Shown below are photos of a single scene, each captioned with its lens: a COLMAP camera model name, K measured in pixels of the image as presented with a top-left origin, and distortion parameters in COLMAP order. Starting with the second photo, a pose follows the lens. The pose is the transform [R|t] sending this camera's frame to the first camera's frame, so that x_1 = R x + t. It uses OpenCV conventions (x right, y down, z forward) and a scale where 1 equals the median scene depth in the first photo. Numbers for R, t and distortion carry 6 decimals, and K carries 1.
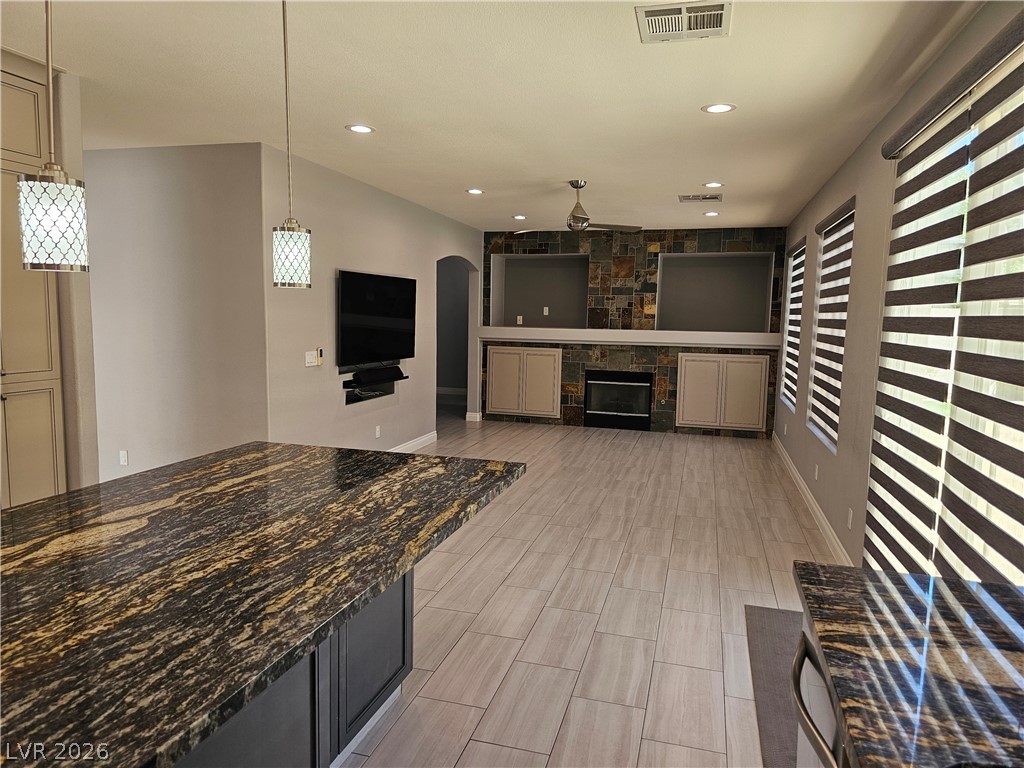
lens RADIAL K [[685.2, 0, 515.4], [0, 685.2, 397.3], [0, 0, 1]] dist [0.068196, -0.071307]
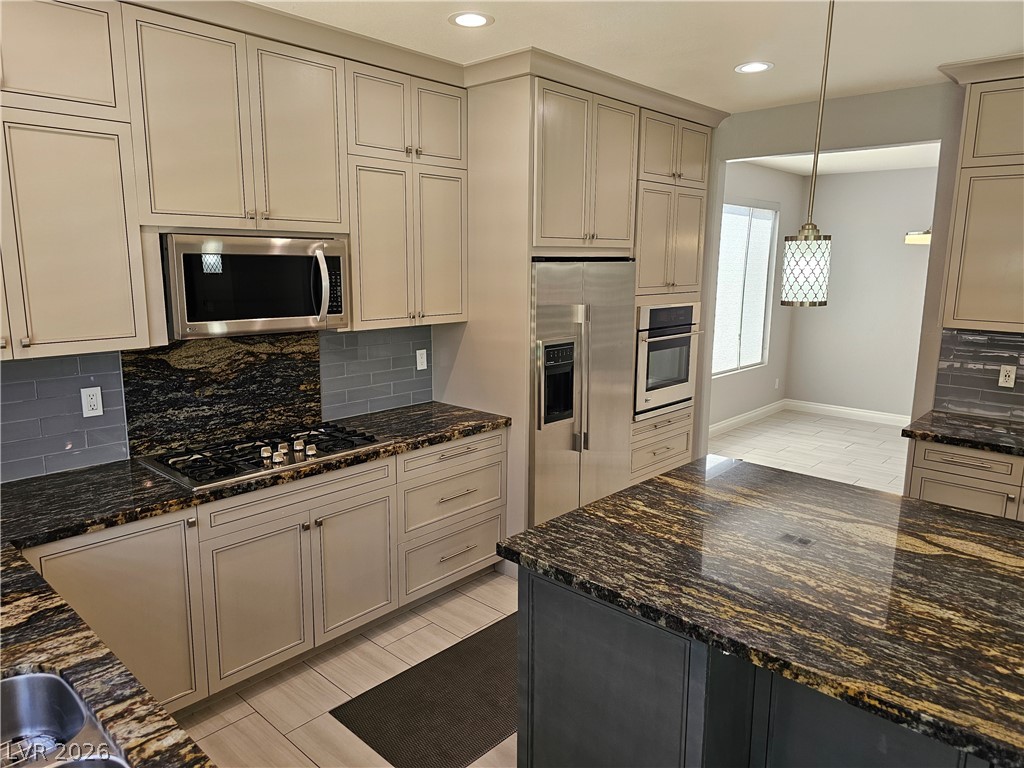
lens RADIAL K [[685.2, 0, 507.7], [0, 685.2, 381.9], [0, 0, 1]] dist [0.068196, -0.071307]
pose [[-0.455701, 0.134586, -0.879900, 0.223666], [-0.127942, 0.968336, 0.214374, -0.073600], [0.880890, 0.210267, -0.424052, 0.319509]]
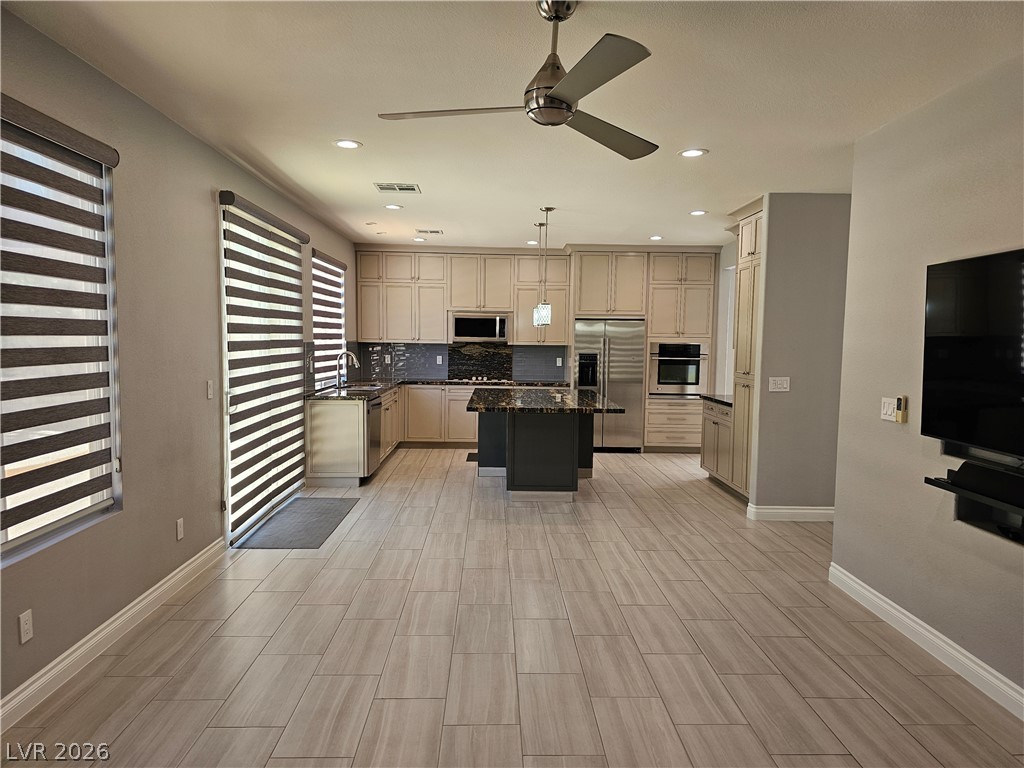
lens RADIAL K [[685.2, 0, 510.6], [0, 685.2, 391.6], [0, 0, 1]] dist [0.068196, -0.071307]
pose [[-0.955427, -0.012594, -0.294960, 0.260925], [-0.071385, 0.979299, 0.189415, -0.180673], [0.286468, 0.202028, -0.936547, 1.577668]]
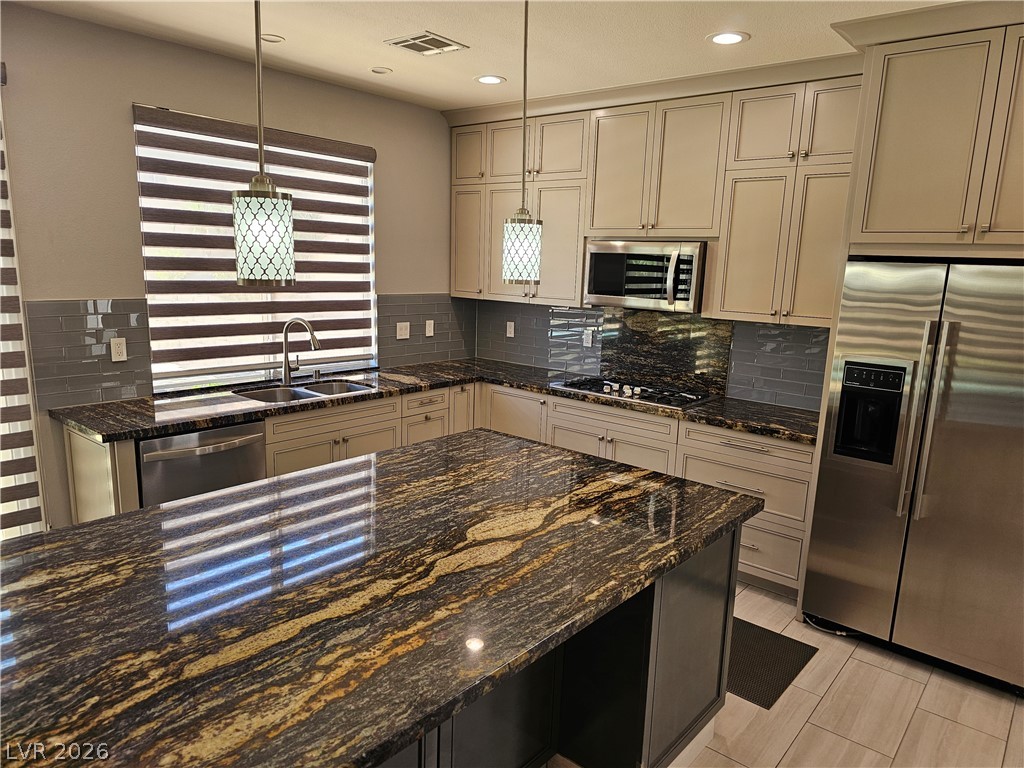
lens RADIAL K [[685.2, 0, 514.5], [0, 685.2, 393.5], [0, 0, 1]] dist [0.068196, -0.071307]
pose [[-0.910074, -0.131653, 0.392979, -0.362463], [-0.003873, 0.950865, 0.309582, -0.118950], [-0.414427, 0.280220, -0.865868, 0.673437]]
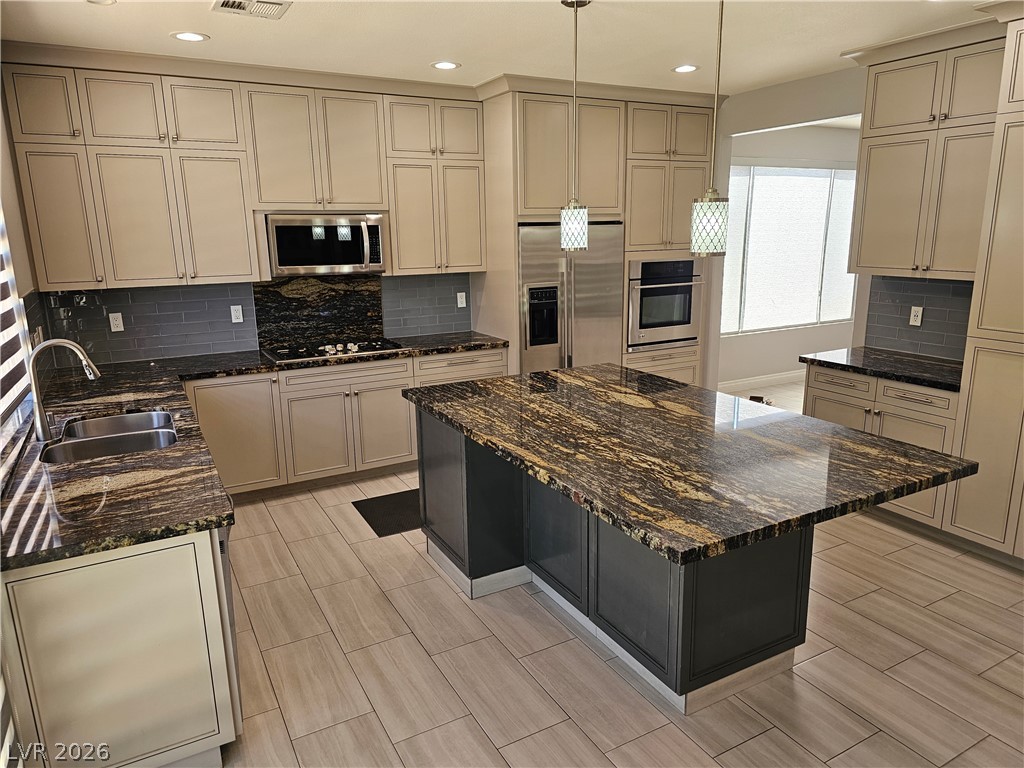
lens RADIAL K [[685.2, 0, 513.8], [0, 685.2, 387.2], [0, 0, 1]] dist [0.068196, -0.071307]
pose [[-0.711206, 0.149622, -0.686877, 0.283037], [-0.086952, 0.950861, 0.297157, -0.114527], [0.697586, 0.271065, -0.663248, 0.693241]]
